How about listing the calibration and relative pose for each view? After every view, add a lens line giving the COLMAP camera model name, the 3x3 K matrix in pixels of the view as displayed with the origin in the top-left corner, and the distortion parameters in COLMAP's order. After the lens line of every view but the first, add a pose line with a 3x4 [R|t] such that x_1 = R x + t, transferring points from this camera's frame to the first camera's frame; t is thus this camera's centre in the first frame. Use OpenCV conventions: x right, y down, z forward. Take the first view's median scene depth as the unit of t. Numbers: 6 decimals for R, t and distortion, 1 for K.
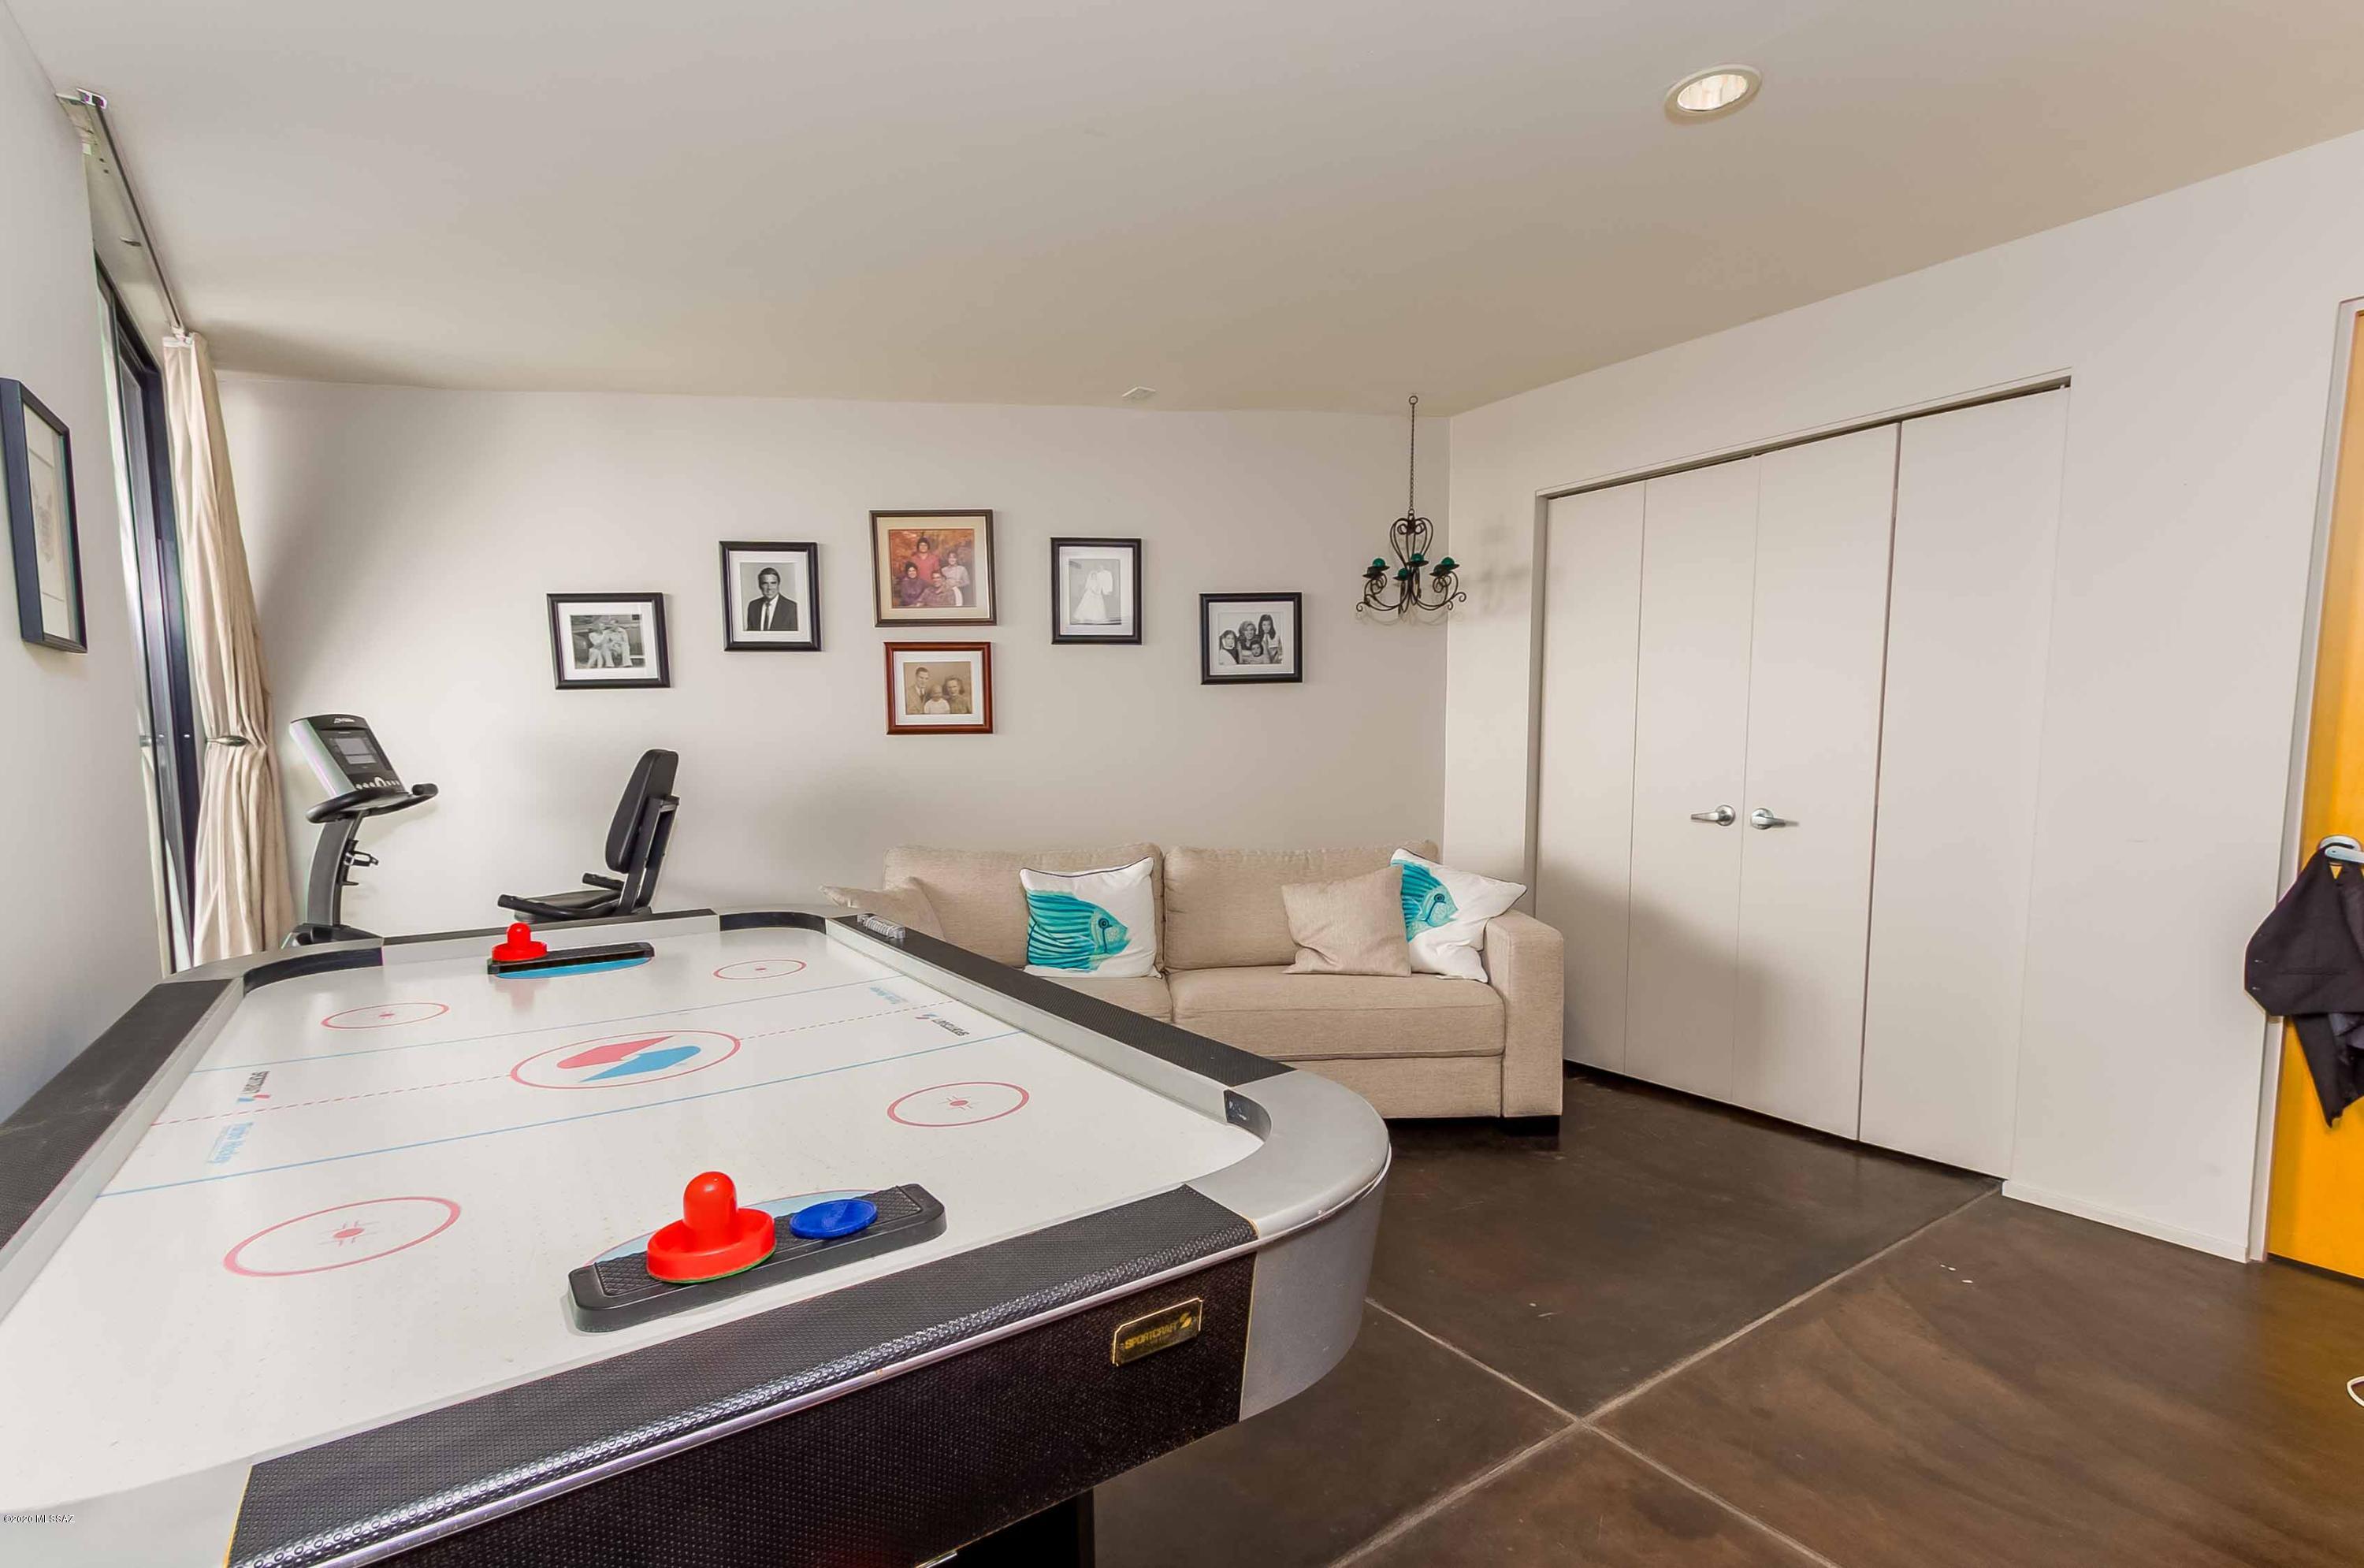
lens RADIAL K [[1108.2, 0, 1183.5], [0, 1108.2, 847.6], [0, 0, 1]] dist [0.002481, 0.000025]
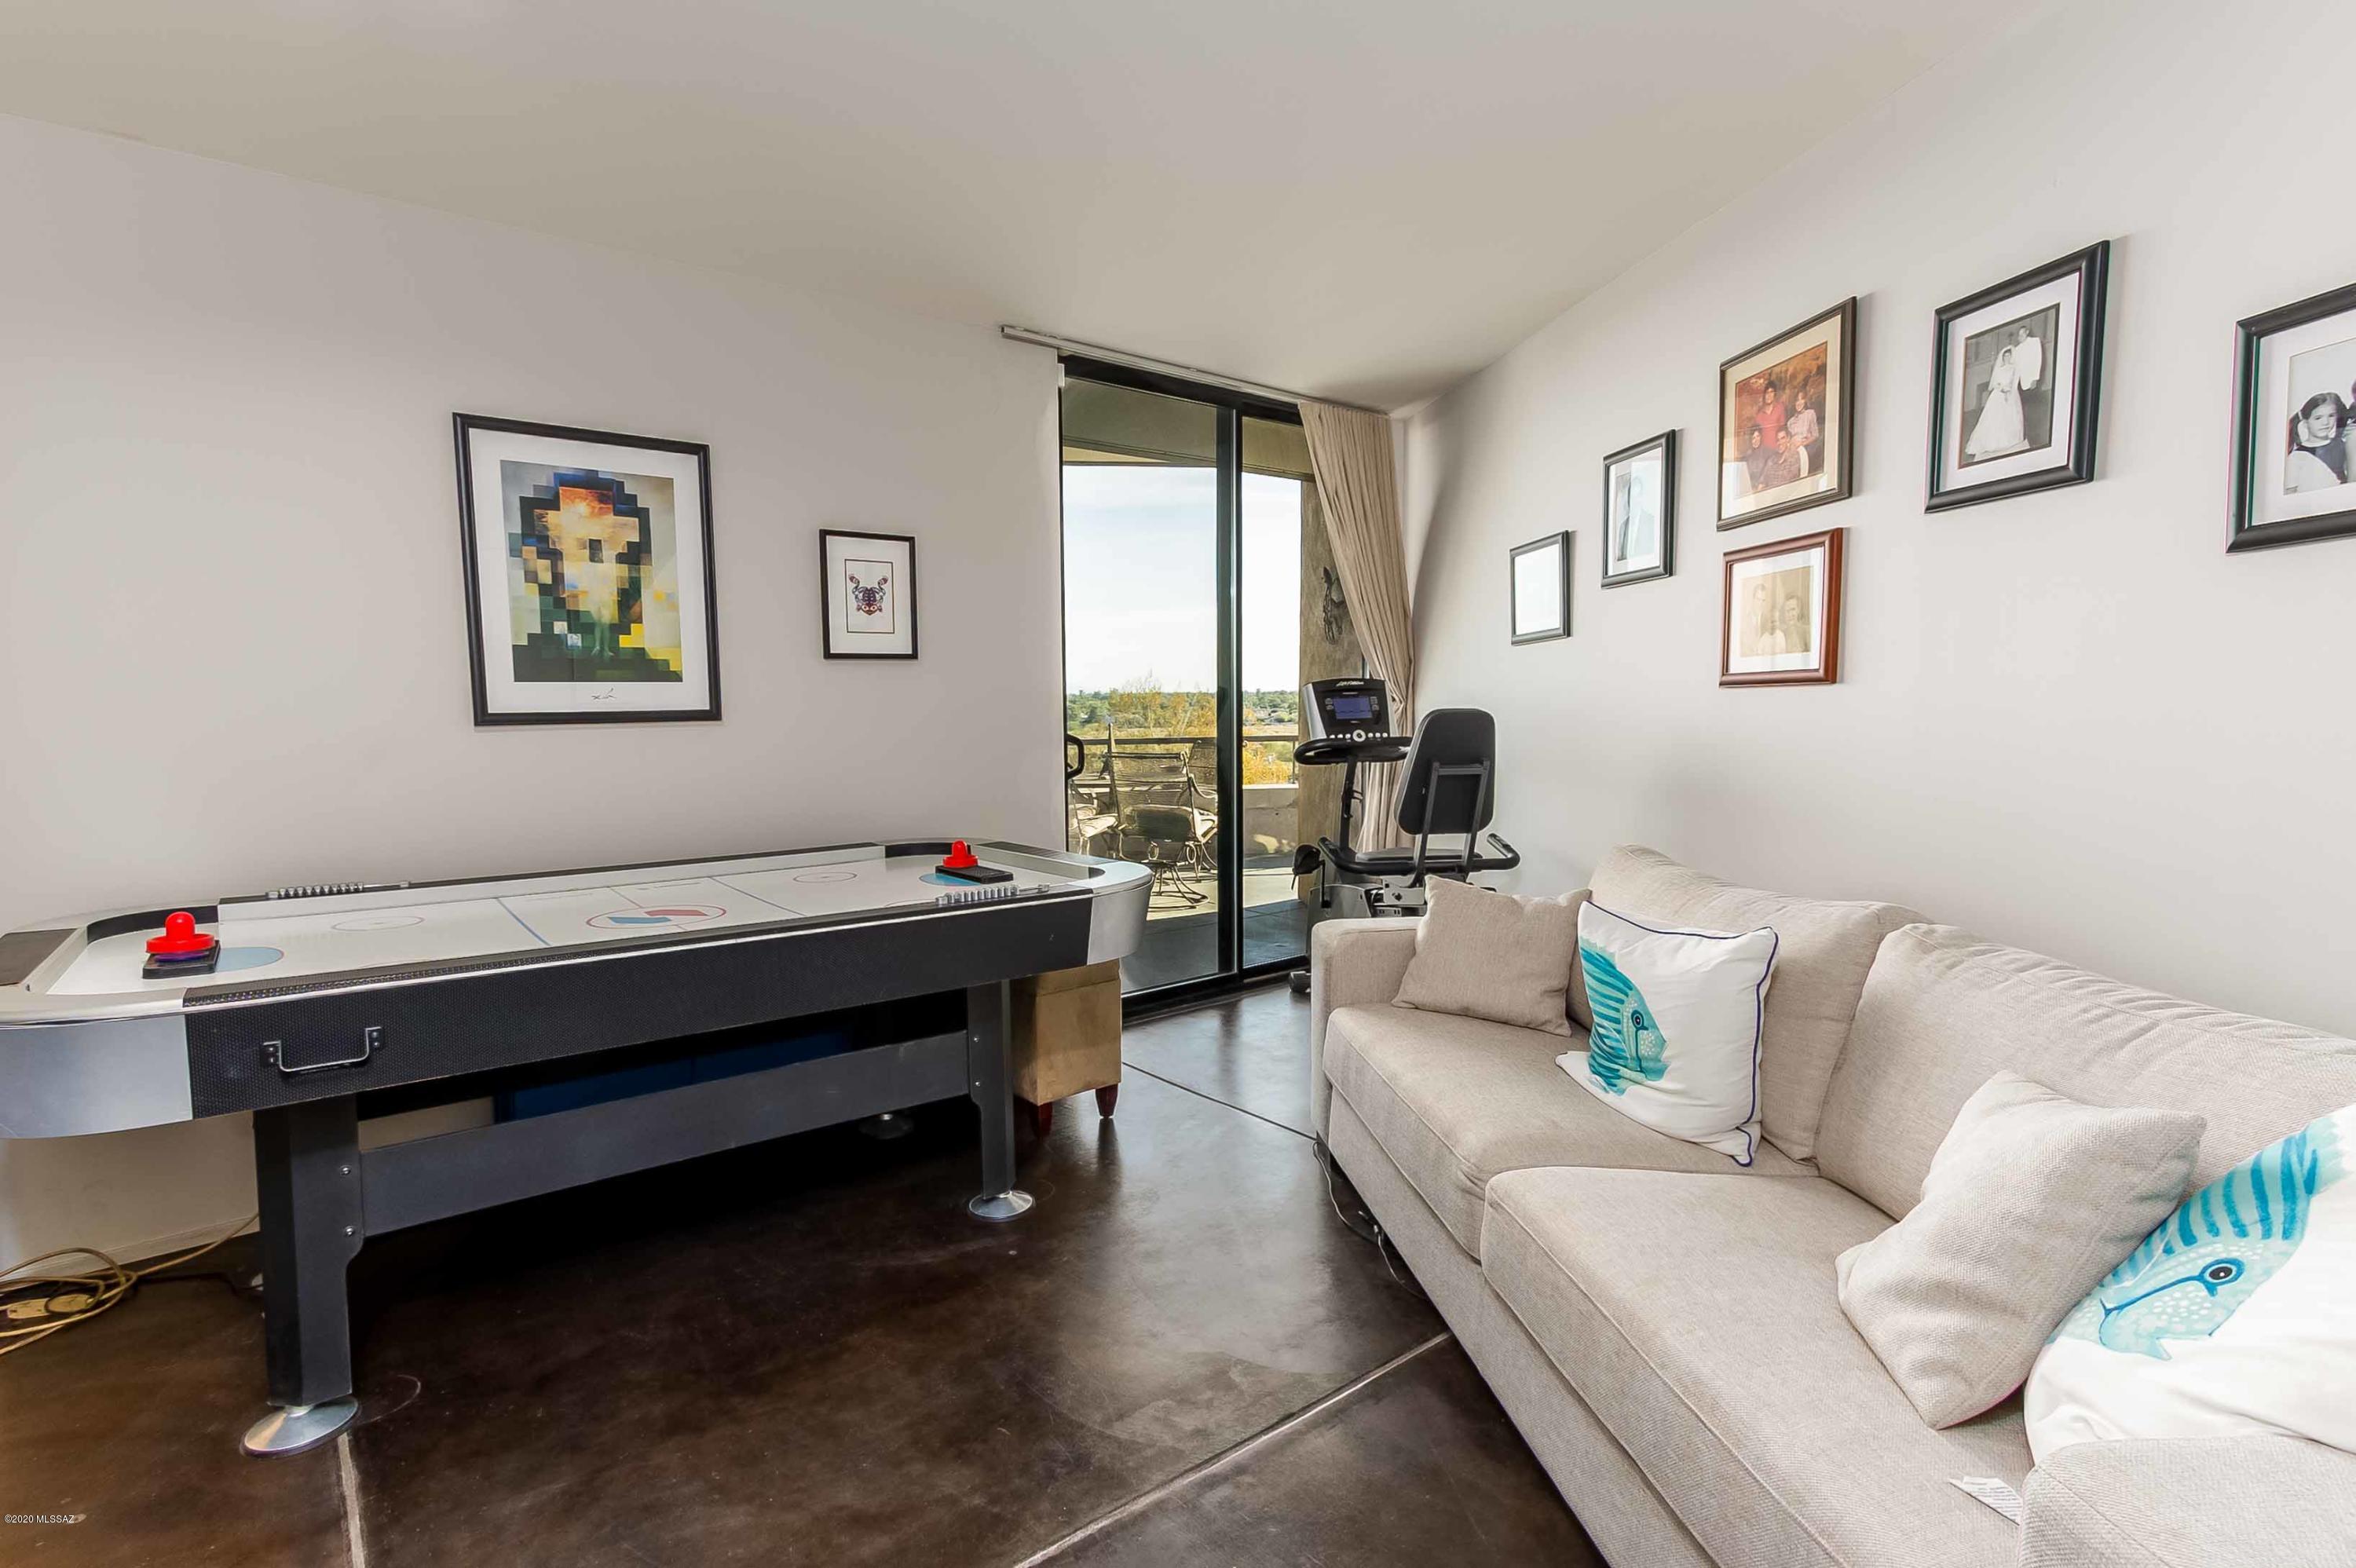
lens RADIAL K [[1137.2, 0, 1182.9], [0, 1137.2, 839.7], [0, 0, 1]] dist [0.007307, 0.000046]
pose [[0.061926, 0.120531, -0.990776, 0.426598], [-0.095498, 0.988842, 0.114327, -0.059846], [0.993502, 0.087538, 0.072745, 0.635204]]
